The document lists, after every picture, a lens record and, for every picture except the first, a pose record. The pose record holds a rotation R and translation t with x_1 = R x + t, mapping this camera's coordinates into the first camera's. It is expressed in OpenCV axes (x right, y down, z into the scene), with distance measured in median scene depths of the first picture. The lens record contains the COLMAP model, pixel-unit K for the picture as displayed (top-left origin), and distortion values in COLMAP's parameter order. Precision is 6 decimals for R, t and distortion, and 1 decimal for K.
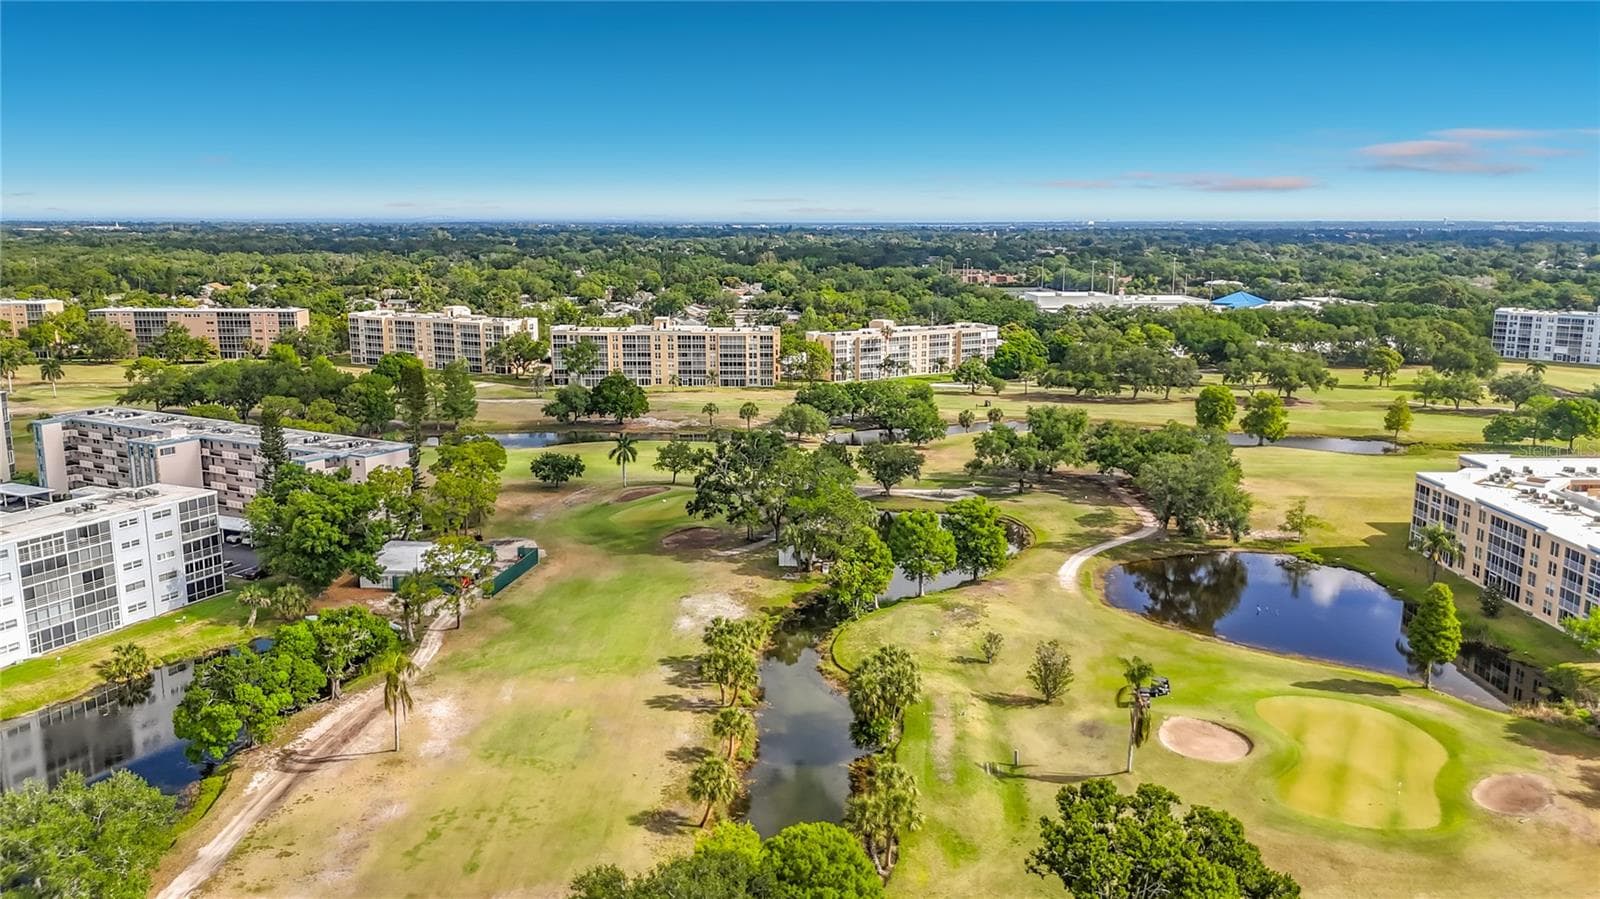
lens RADIAL K [[1183.9, 0, 800.0], [0, 1183.9, 449.5], [0, 0, 1]] dist [0.007708, -0.039769]
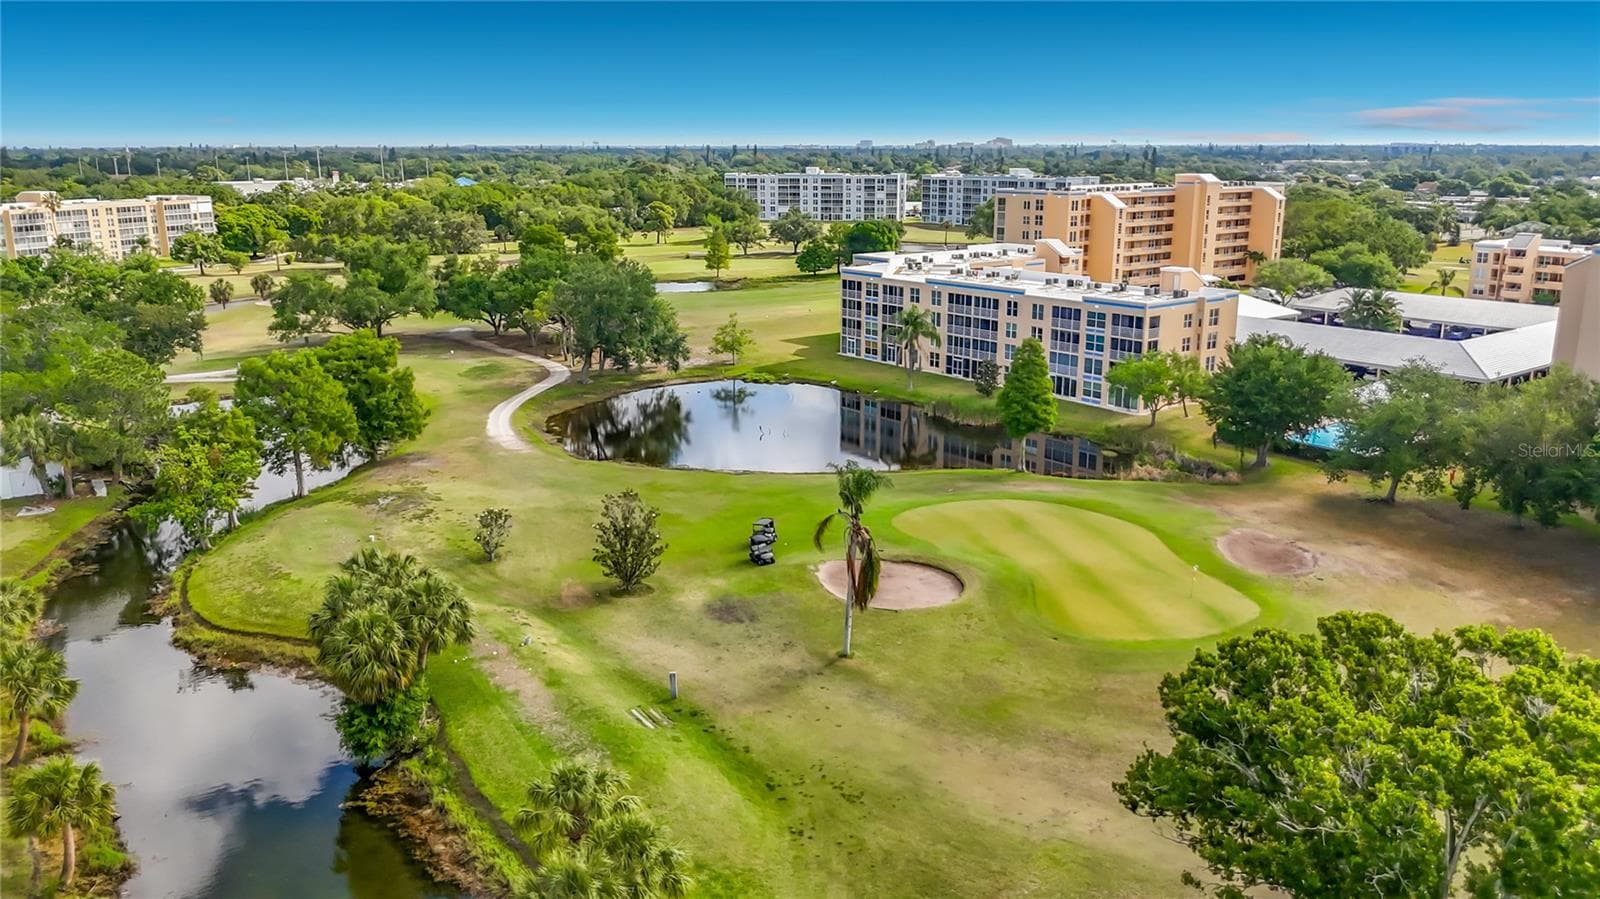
lens RADIAL K [[1183.9, 0, 800.0], [0, 1183.9, 449.5], [0, 0, 1]] dist [0.007708, -0.039769]
pose [[0.778033, -0.155126, 0.608770, -0.055224], [0.123032, 0.987894, 0.094495, 0.064461], [-0.616058, 0.001377, 0.787699, 0.319887]]
